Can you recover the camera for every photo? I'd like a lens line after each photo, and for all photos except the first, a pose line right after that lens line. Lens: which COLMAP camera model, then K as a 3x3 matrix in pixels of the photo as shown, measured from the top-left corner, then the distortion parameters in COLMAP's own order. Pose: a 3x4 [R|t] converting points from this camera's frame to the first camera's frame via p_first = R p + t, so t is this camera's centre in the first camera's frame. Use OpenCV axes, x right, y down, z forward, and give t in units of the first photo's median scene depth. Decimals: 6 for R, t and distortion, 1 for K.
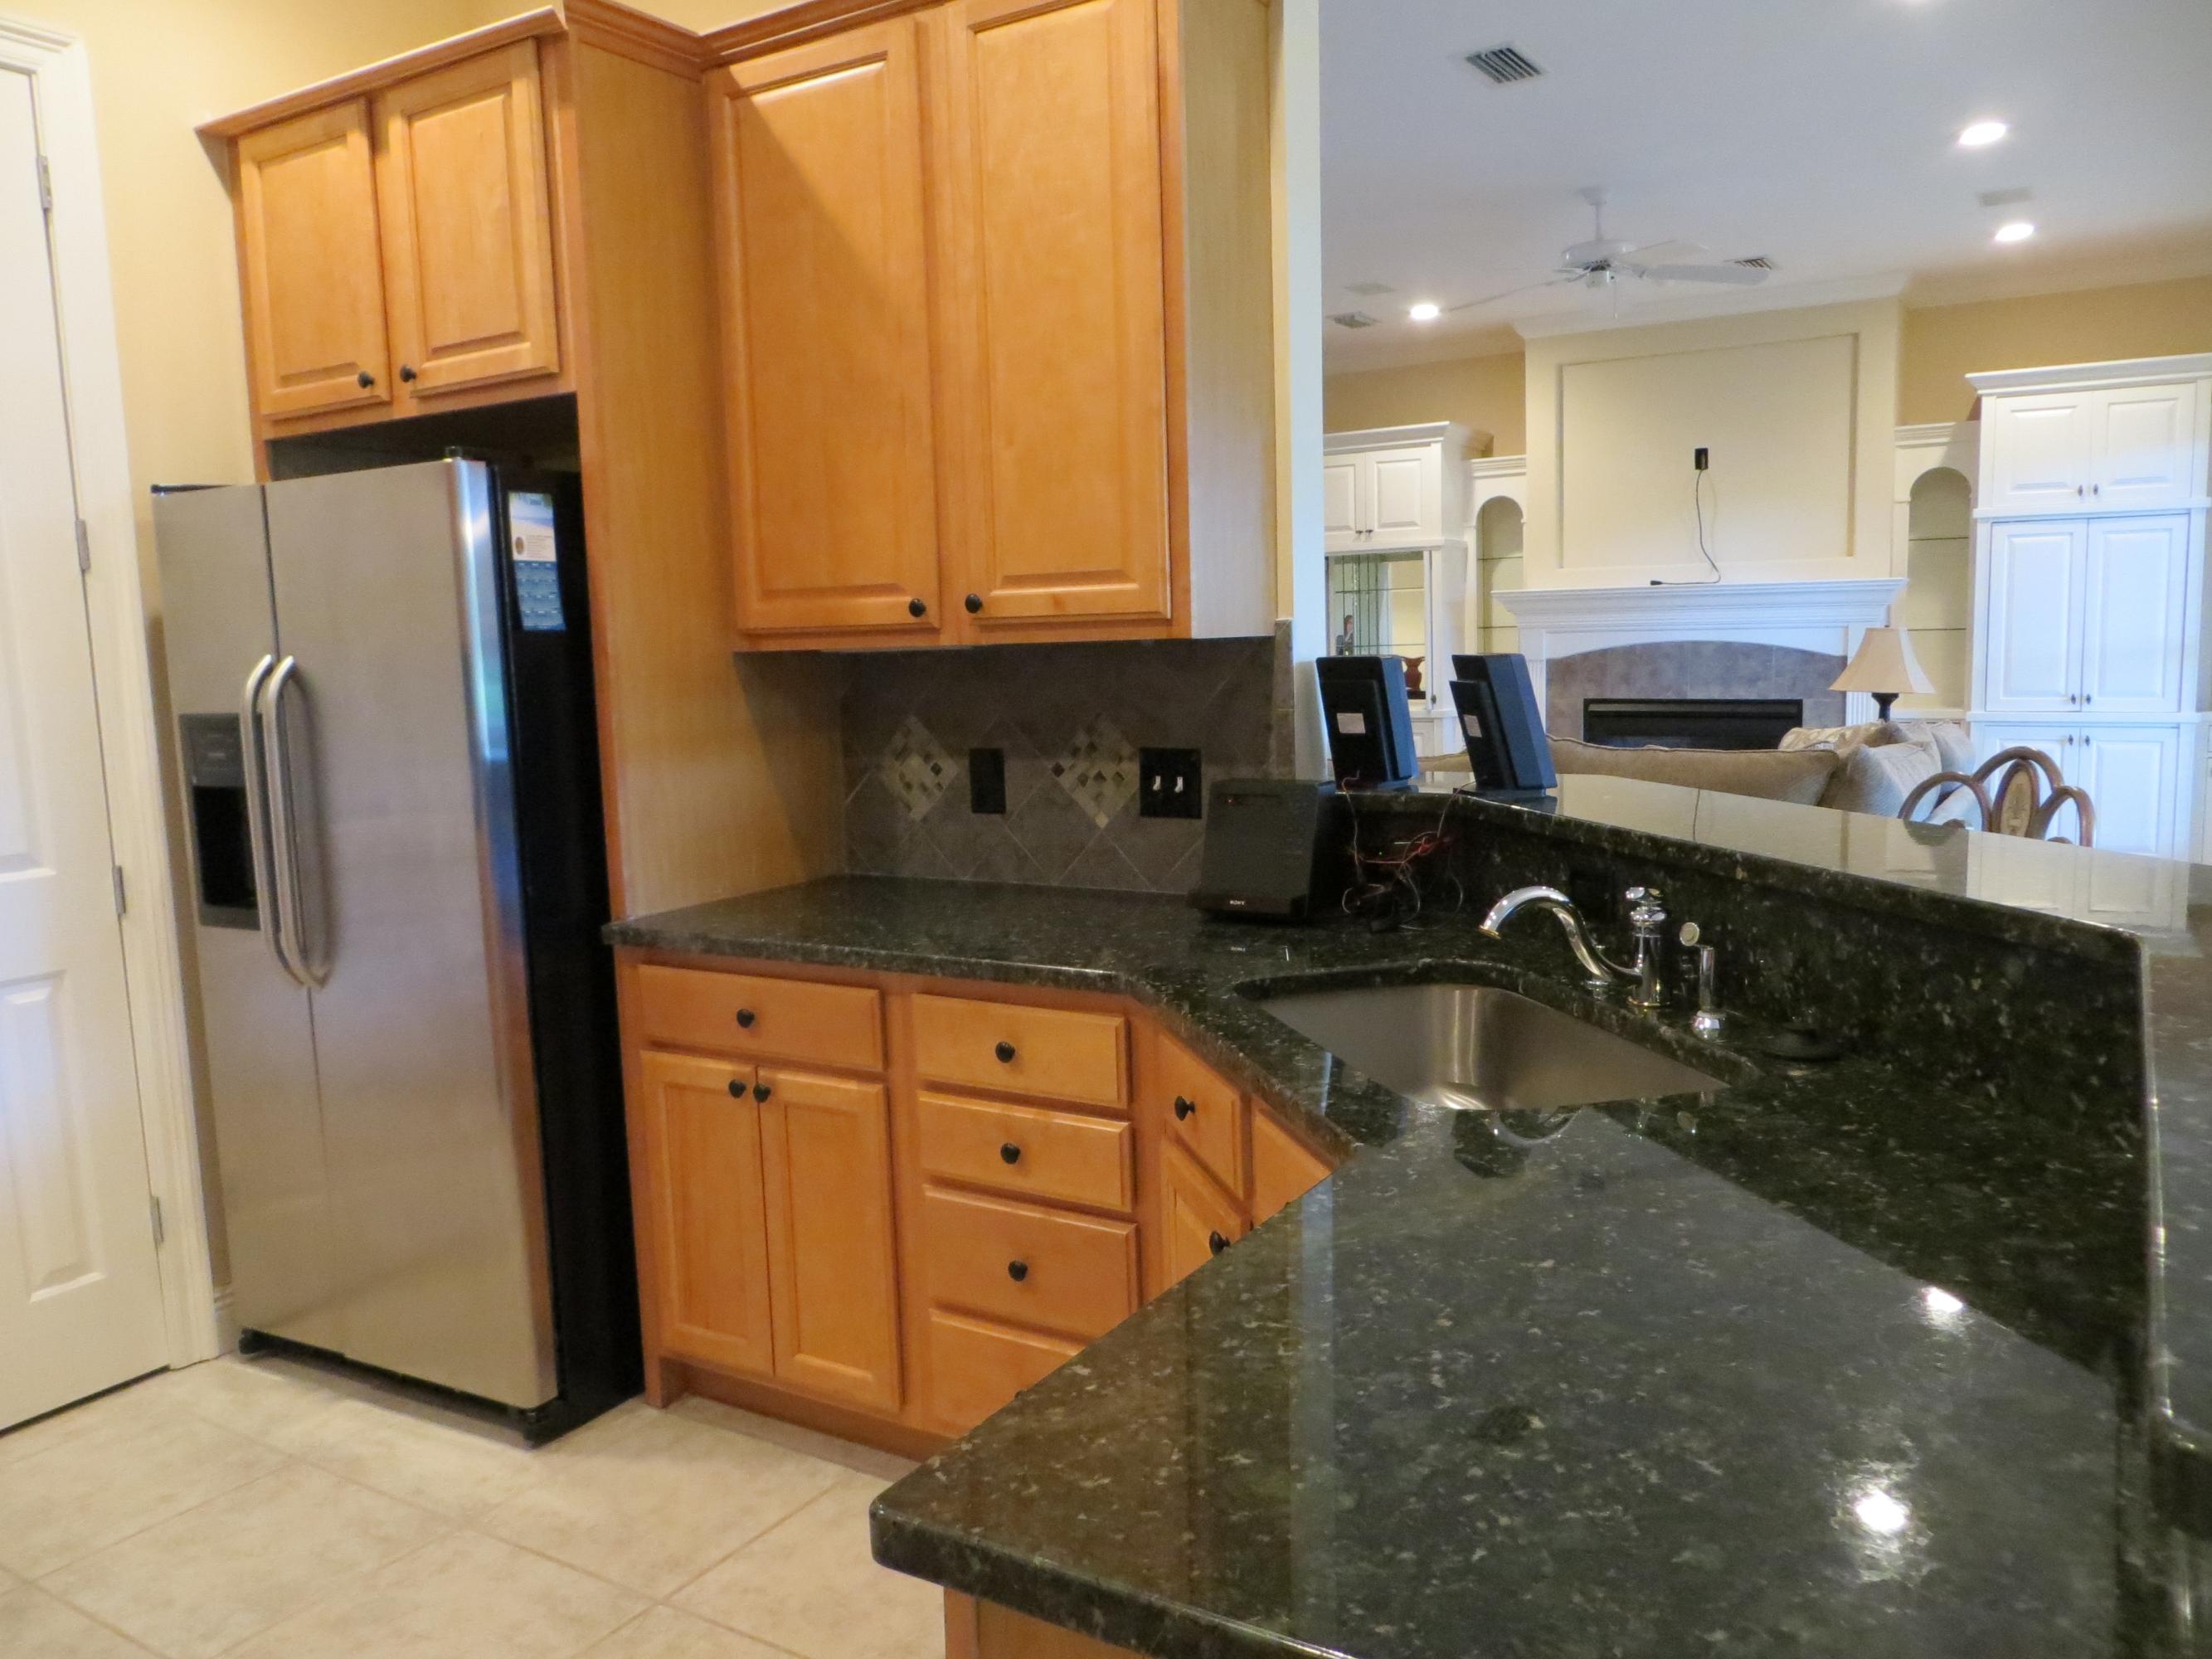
lens RADIAL K [[1684.6, 0, 1097.3], [0, 1684.6, 820.5], [0, 0, 1]] dist [-0.014057, -0.004057]
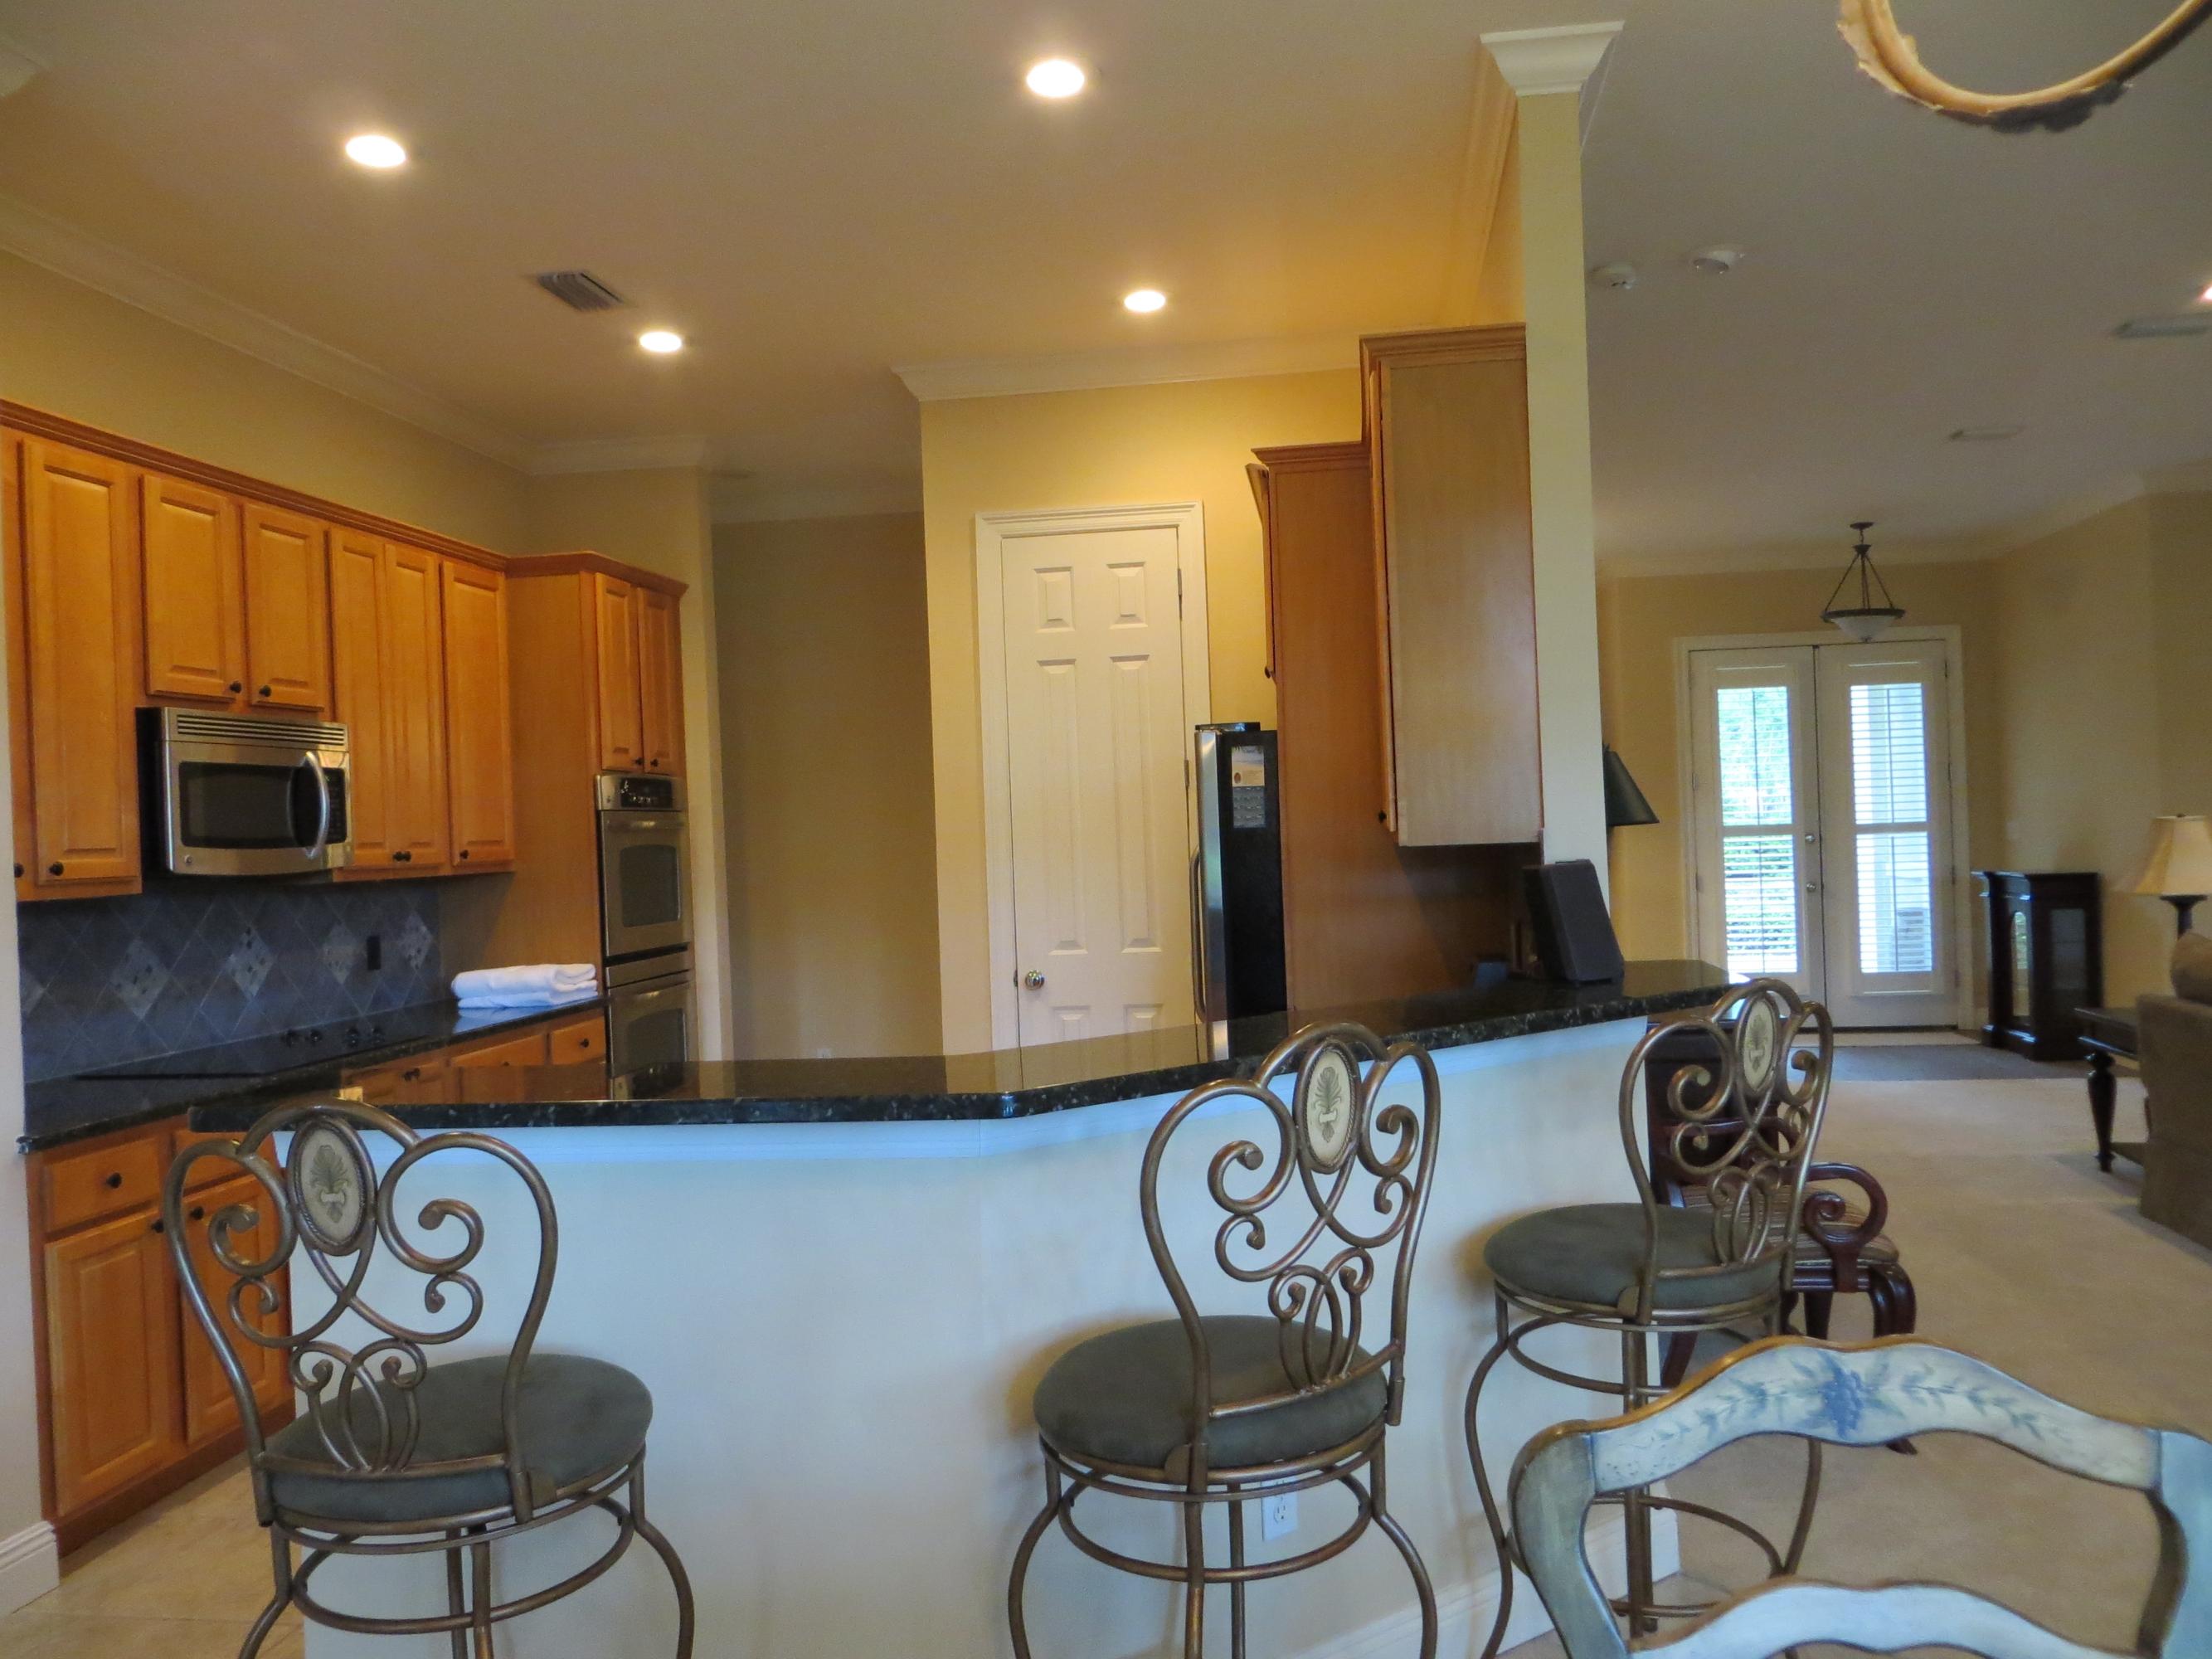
lens RADIAL K [[1684.6, 0, 1097.3], [0, 1684.6, 820.5], [0, 0, 1]] dist [-0.014057, -0.004057]
pose [[0.407567, 0.017145, -0.913014, 1.129066], [-0.096971, 0.994983, -0.024604, -0.064758], [0.908012, 0.098563, 0.407185, 0.184573]]
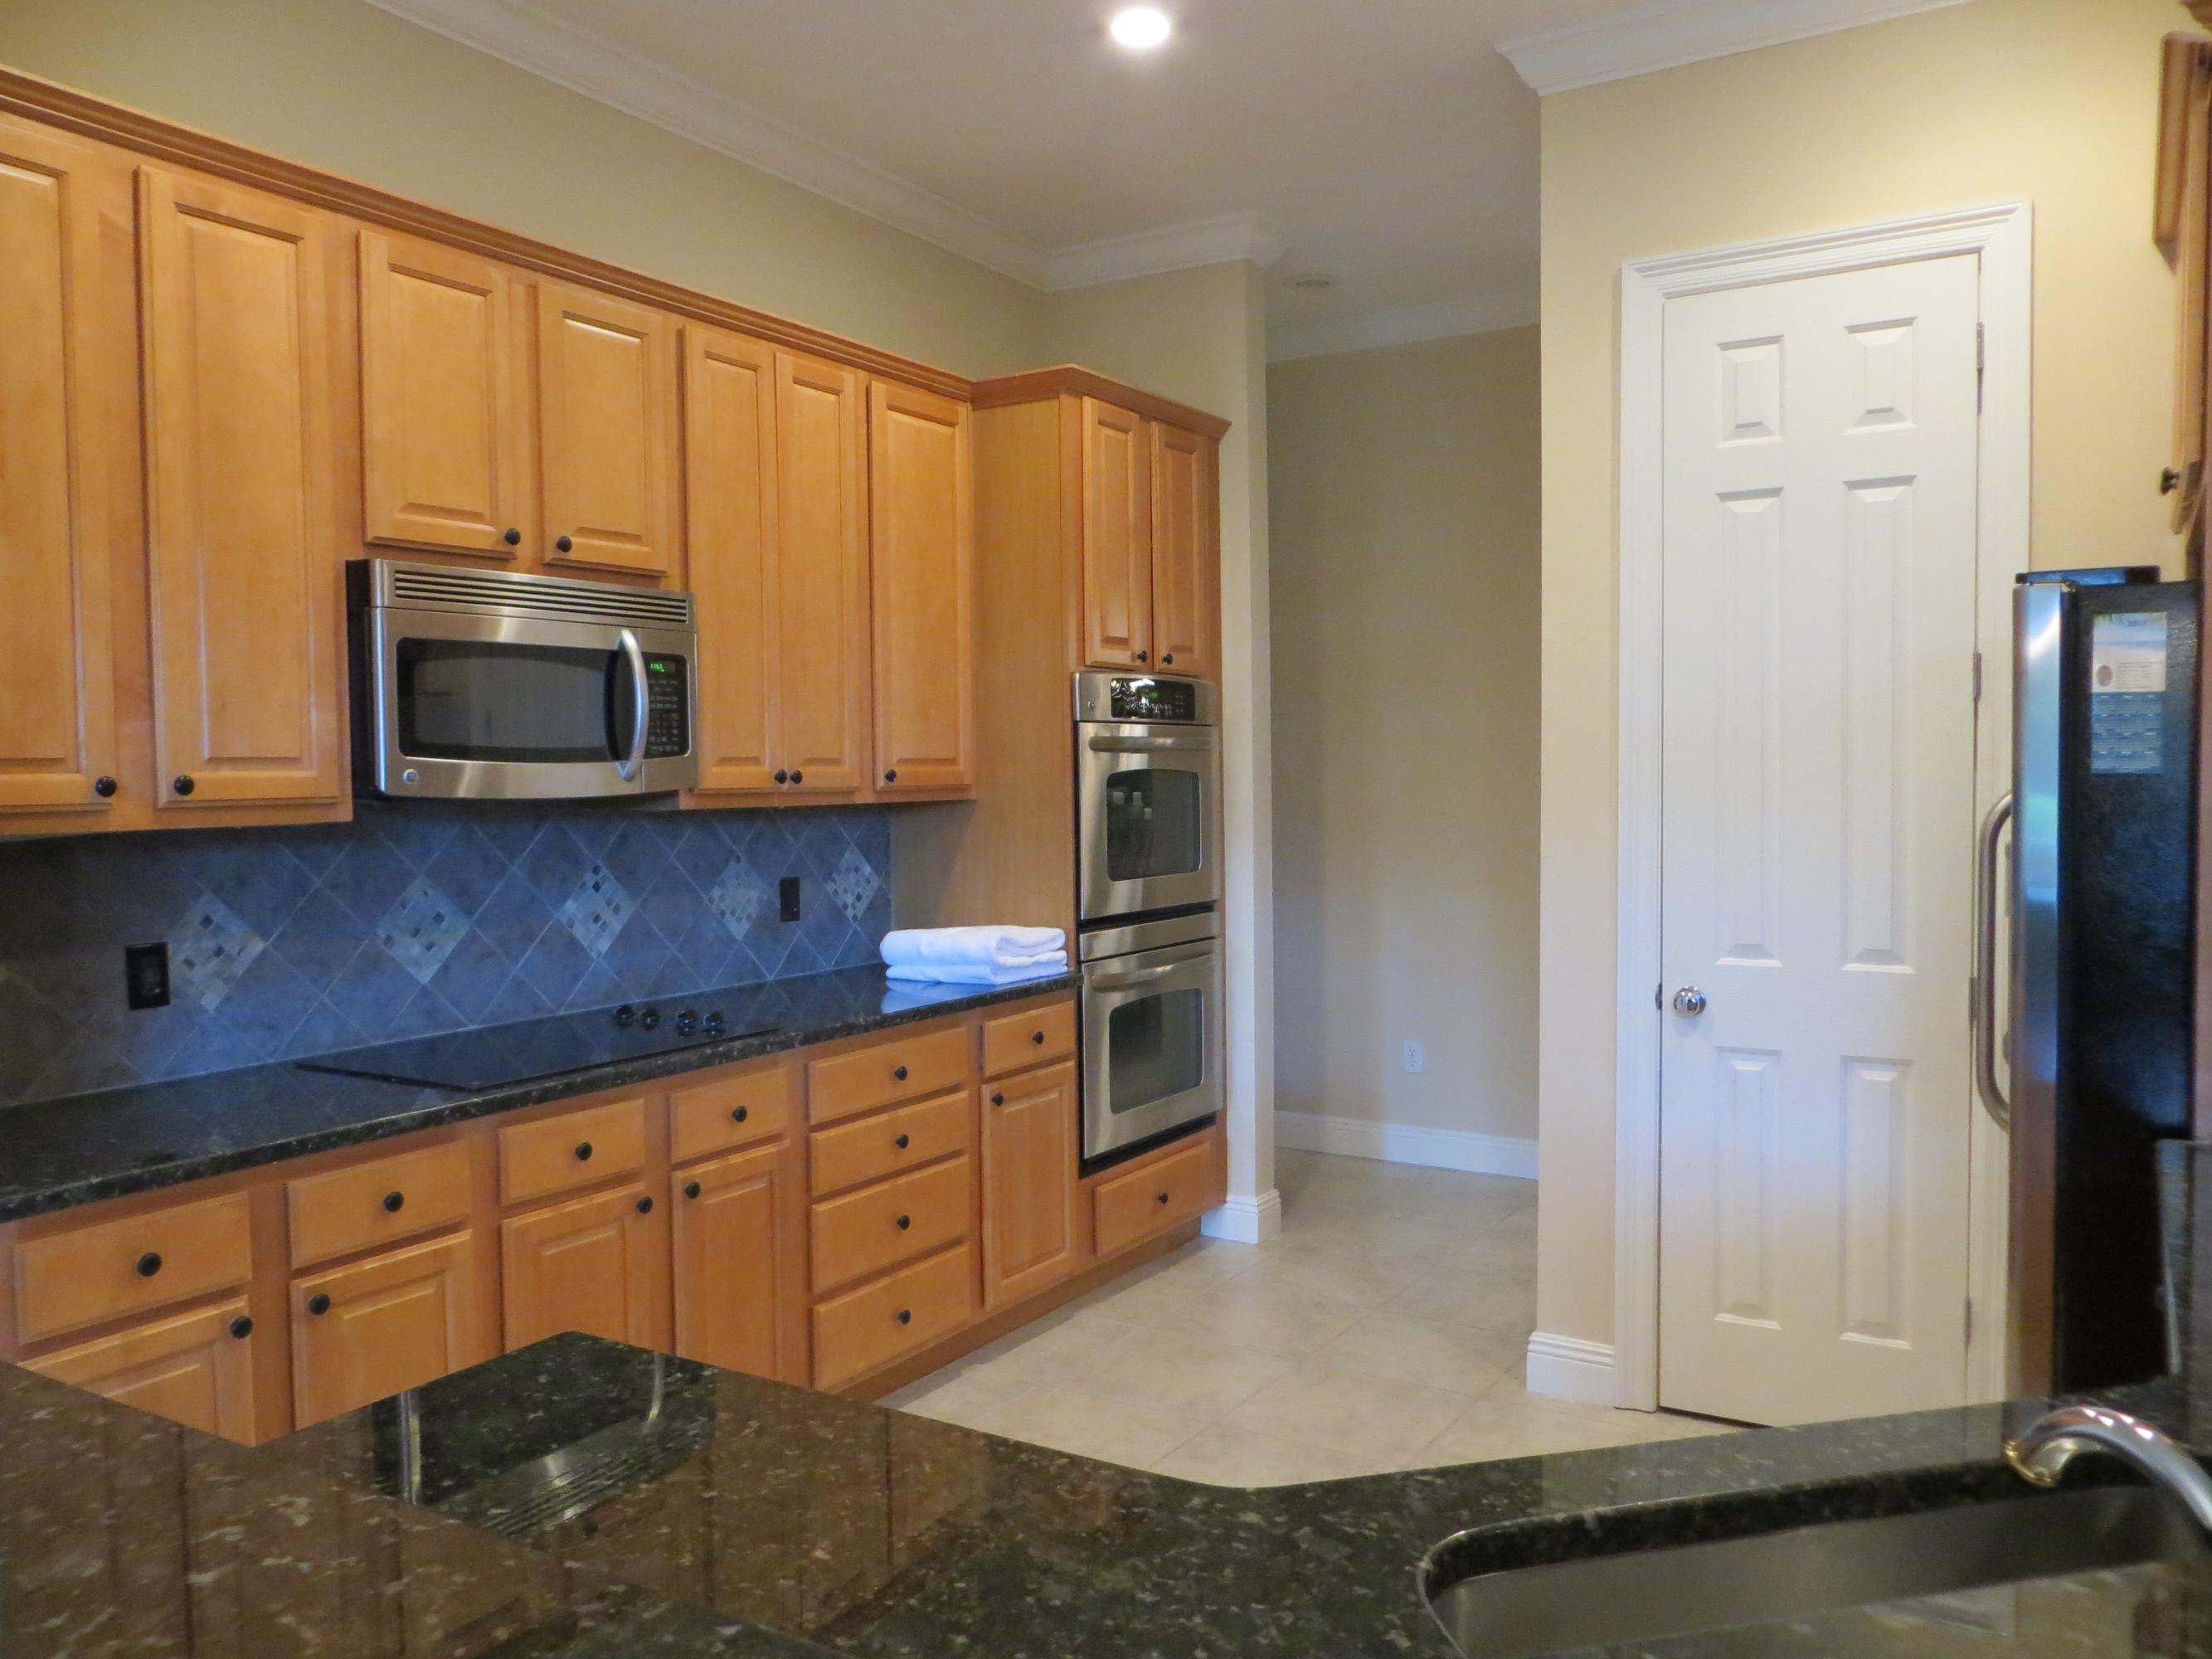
lens RADIAL K [[1645.0, 0, 1115.2], [0, 1645.0, 824.3], [0, 0, 1]] dist [-0.003364, 0.000163]
pose [[0.012150, 0.071872, -0.997340, 0.487772], [-0.120842, 0.990209, 0.069886, -0.084265], [0.992597, 0.119672, 0.020717, 0.482172]]
